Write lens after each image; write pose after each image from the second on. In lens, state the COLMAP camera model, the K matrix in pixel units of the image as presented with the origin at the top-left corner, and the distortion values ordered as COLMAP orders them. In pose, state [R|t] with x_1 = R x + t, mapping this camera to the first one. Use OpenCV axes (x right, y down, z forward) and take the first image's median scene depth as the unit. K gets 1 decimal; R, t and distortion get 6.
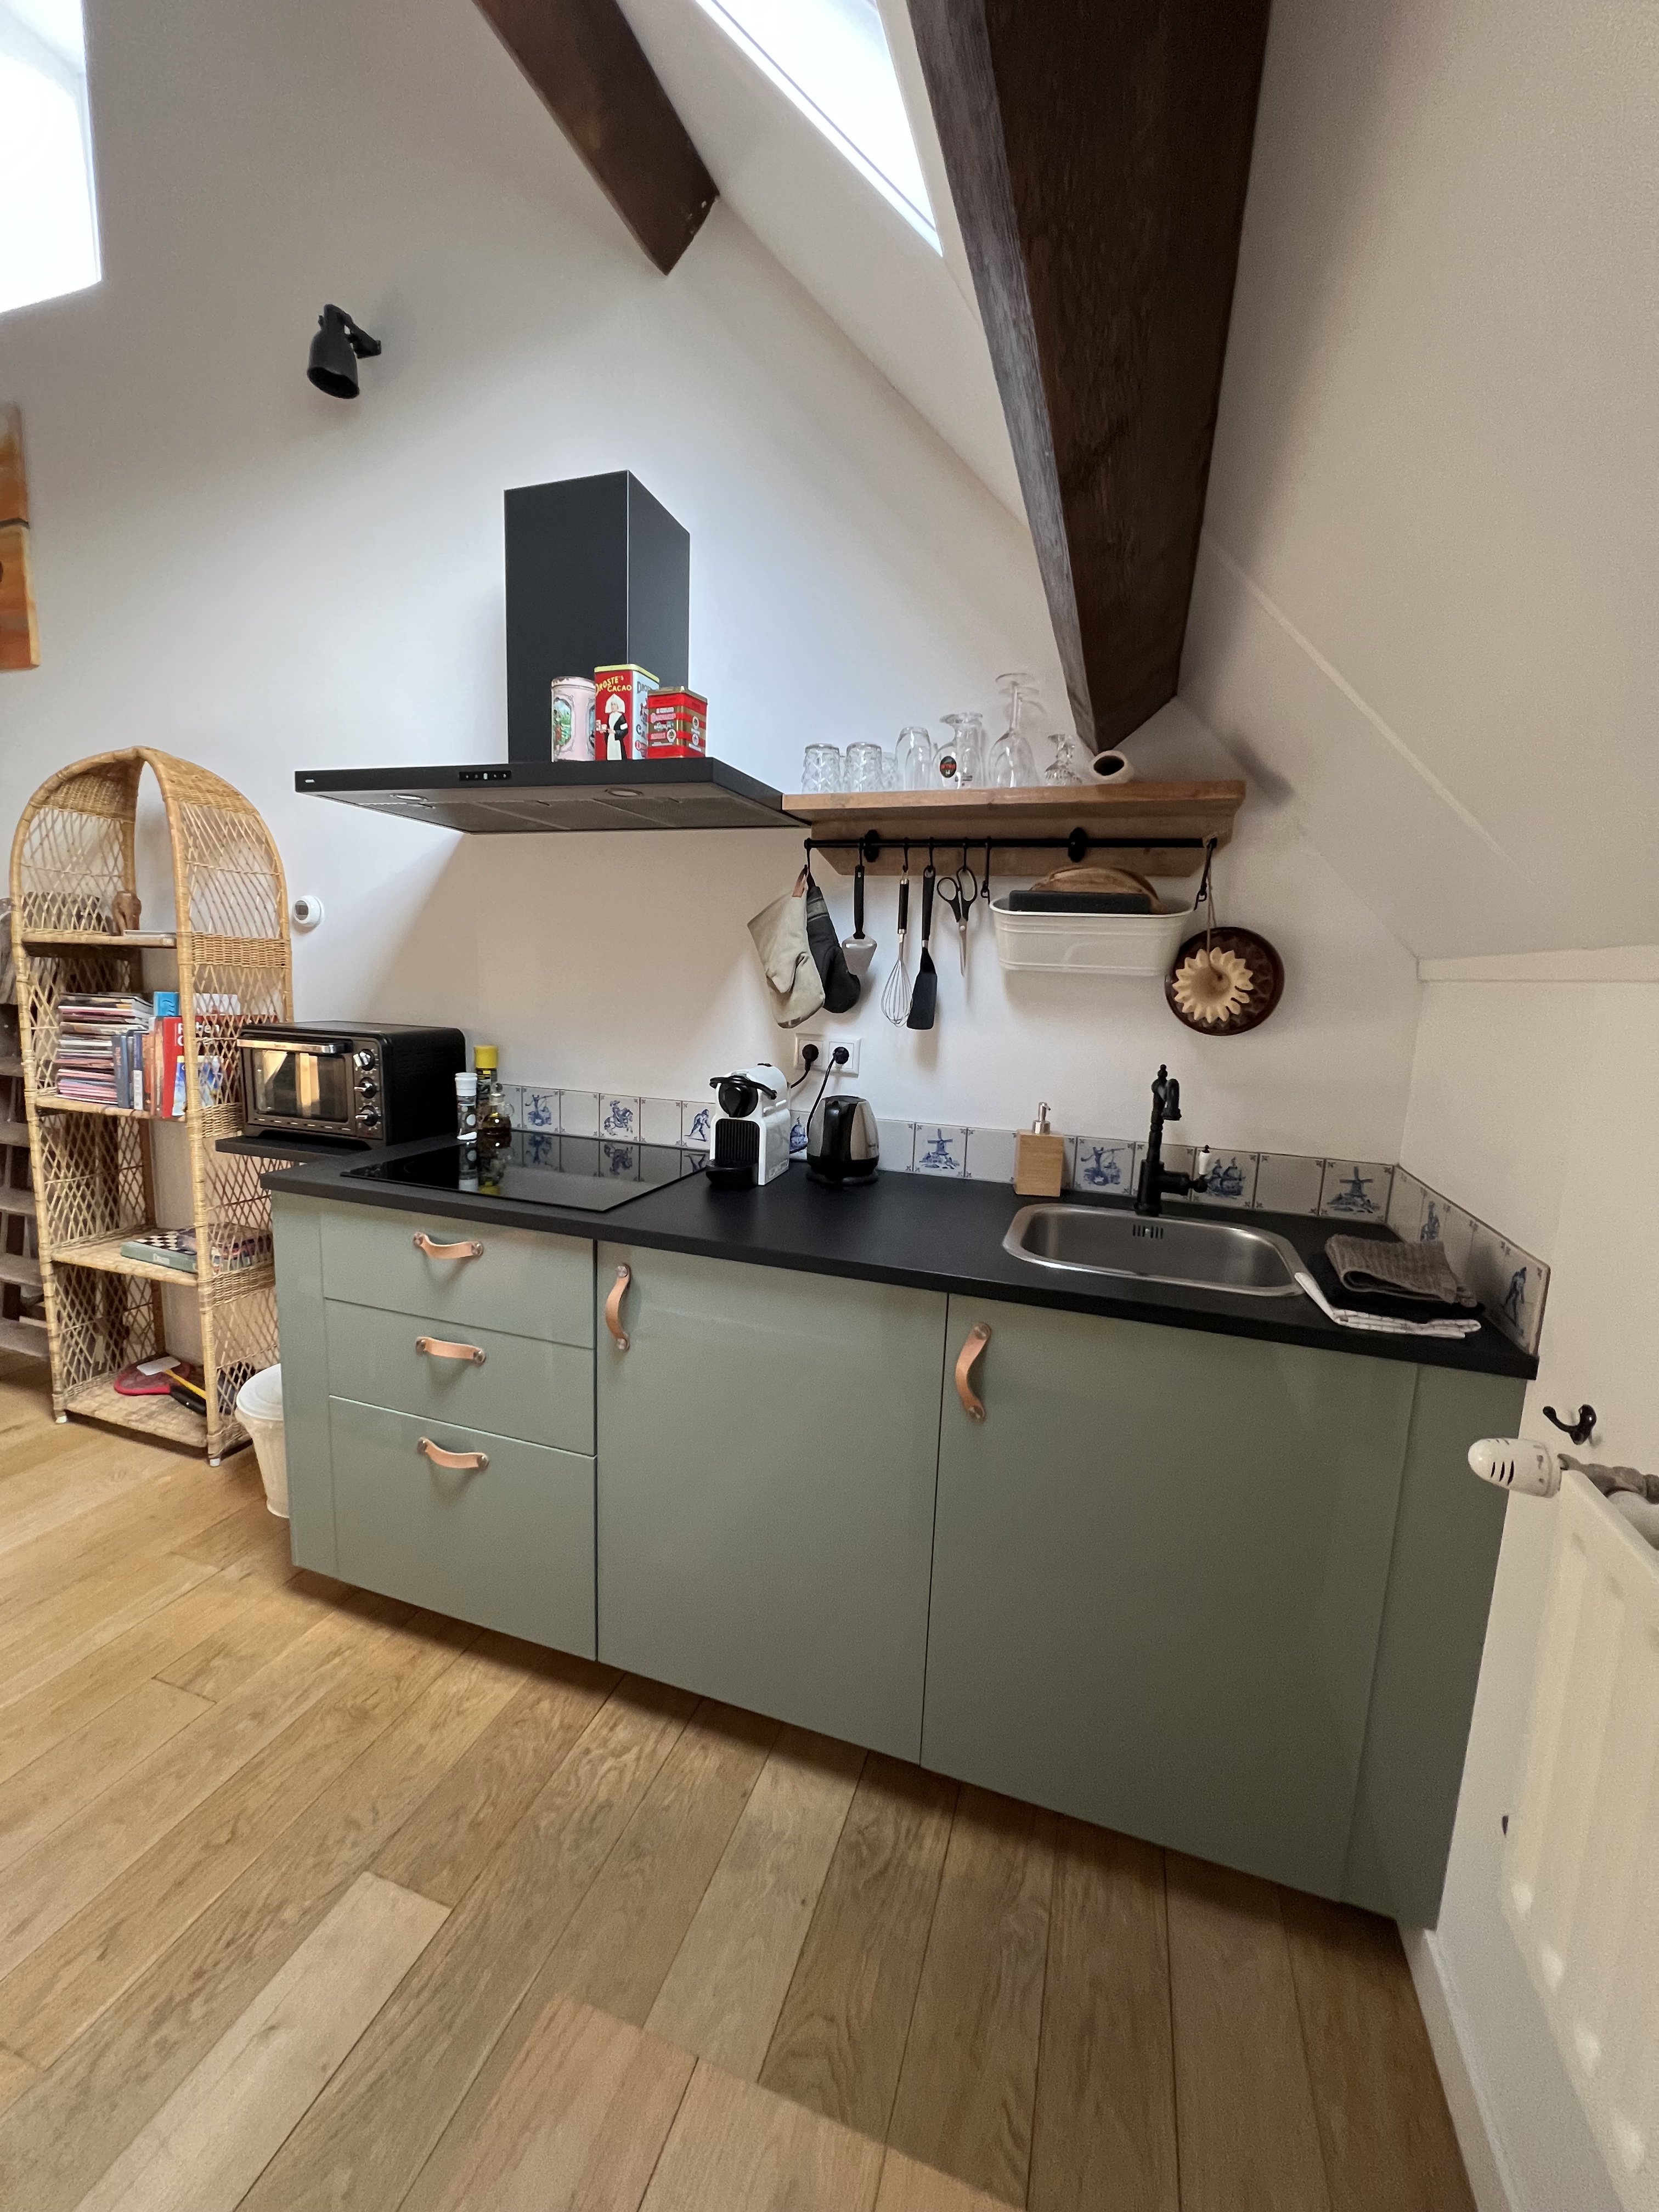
lens RADIAL K [[888.7, 0, 828.8], [0, 888.7, 1110.5], [0, 0, 1]] dist [-0.004303, 0.002388]
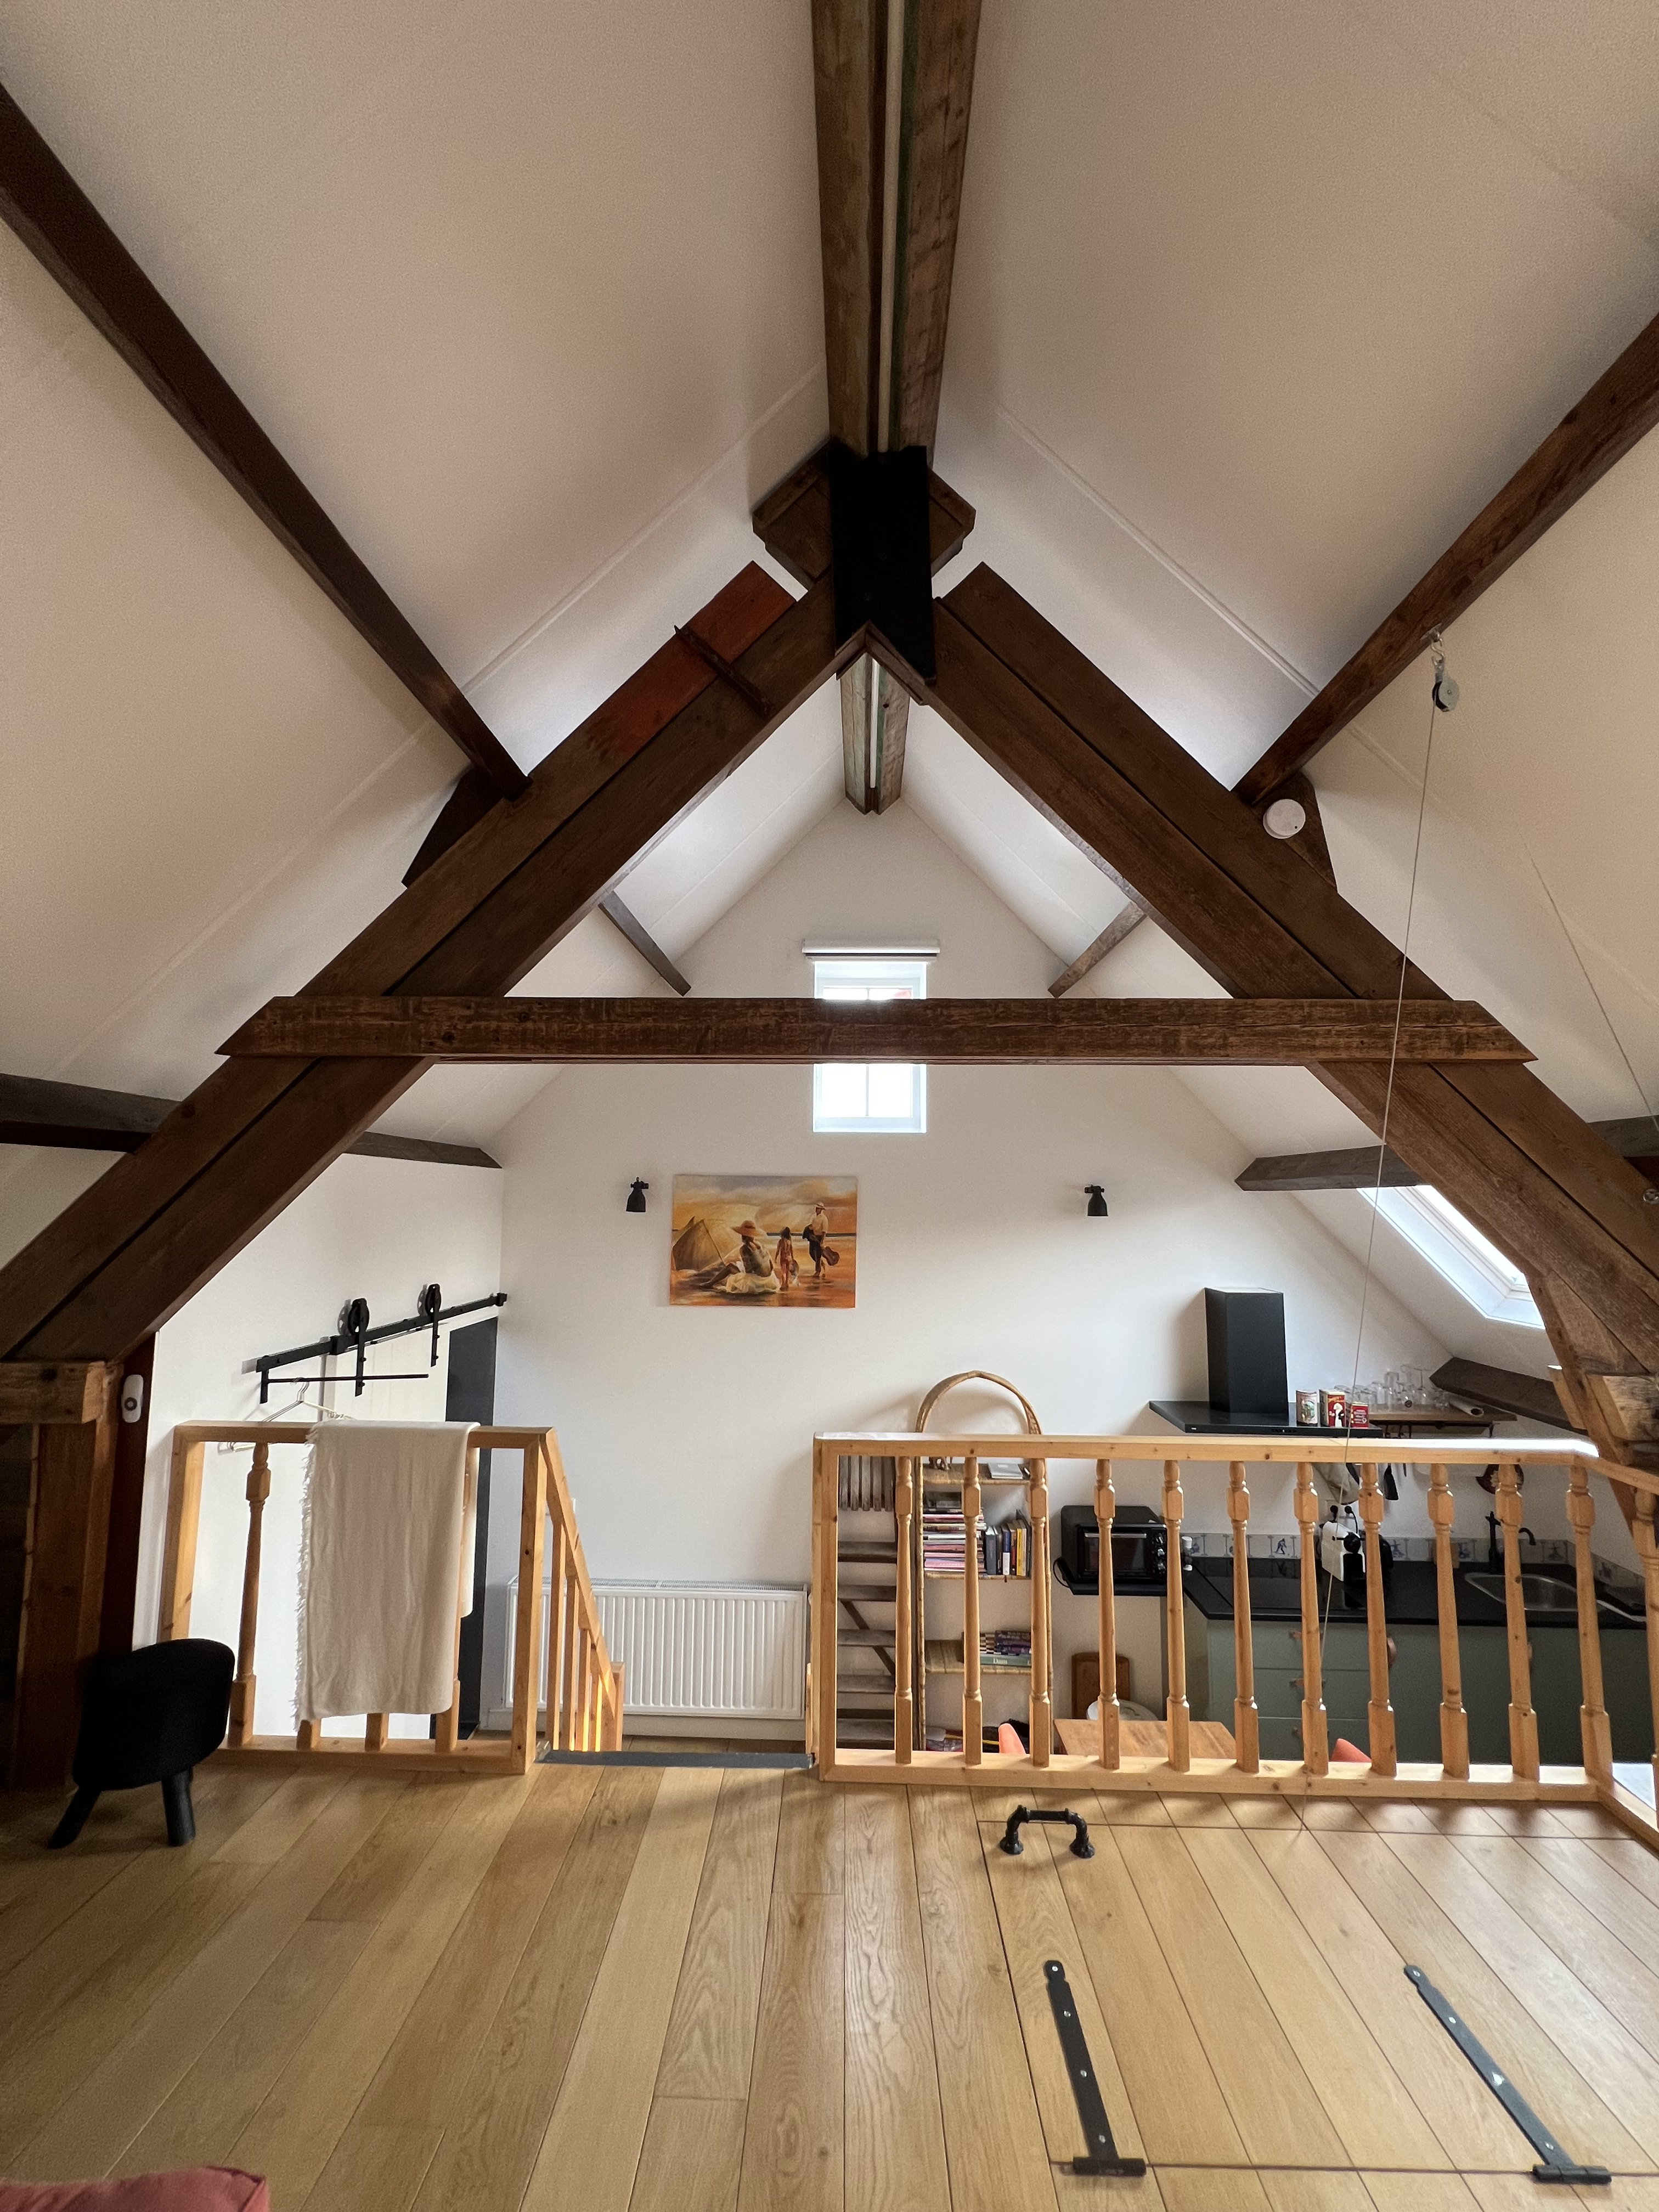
lens RADIAL K [[888.7, 0, 819.2], [0, 888.7, 1102.3], [0, 0, 1]] dist [-0.004303, 0.002388]
pose [[0.957358, 0.001061, 0.288903, -1.610201], [0.070929, 0.968525, -0.238598, -0.519452], [-0.280063, 0.248915, 0.927149, -0.826651]]
